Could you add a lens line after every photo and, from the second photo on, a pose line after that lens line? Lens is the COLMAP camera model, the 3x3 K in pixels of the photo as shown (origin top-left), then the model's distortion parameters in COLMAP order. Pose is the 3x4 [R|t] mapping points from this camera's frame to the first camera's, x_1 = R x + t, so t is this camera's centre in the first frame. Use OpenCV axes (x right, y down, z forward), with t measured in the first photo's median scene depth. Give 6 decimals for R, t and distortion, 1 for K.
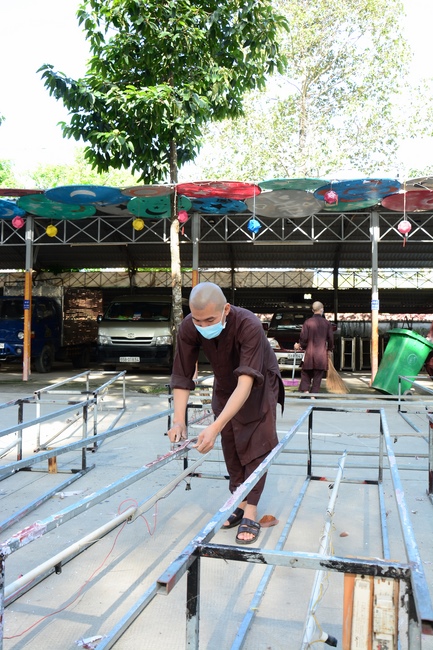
lens RADIAL K [[584.8, 0, 217.6], [0, 584.8, 345.1], [0, 0, 1]] dist [-0.067001, -0.003788]
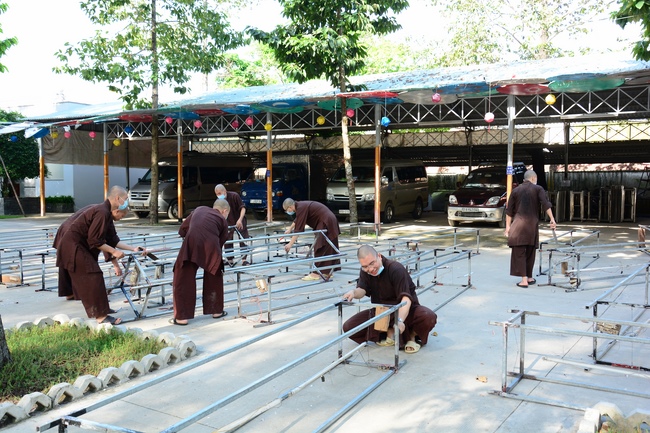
lens RADIAL K [[654.9, 0, 325.0], [0, 654.9, 216.5], [0, 0, 1]] dist [-0.005375, -0.000414]
pose [[0.913572, 0.011093, -0.406526, 0.315397], [0.008845, 0.998849, 0.047134, -0.026842], [0.406581, -0.046656, 0.912423, -0.287720]]
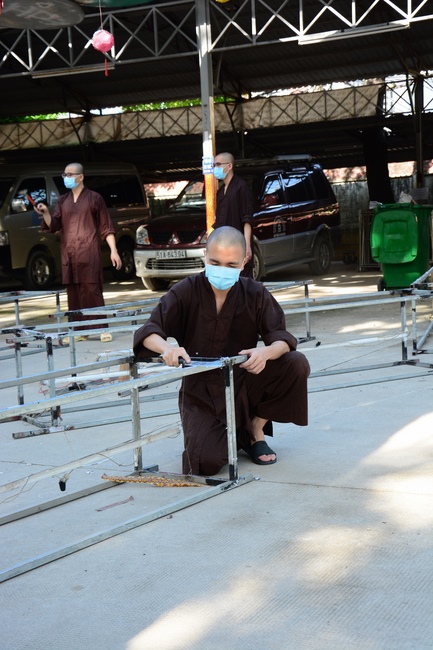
lens RADIAL K [[1130.8, 0, 216.5], [0, 1130.8, 325.0], [0, 0, 1]] dist [0.250477, 0.040160]
pose [[0.923954, -0.024836, -0.381696, 0.468658], [0.058710, 0.995273, 0.077356, 0.002469], [0.377971, -0.093883, 0.921045, -0.042780]]
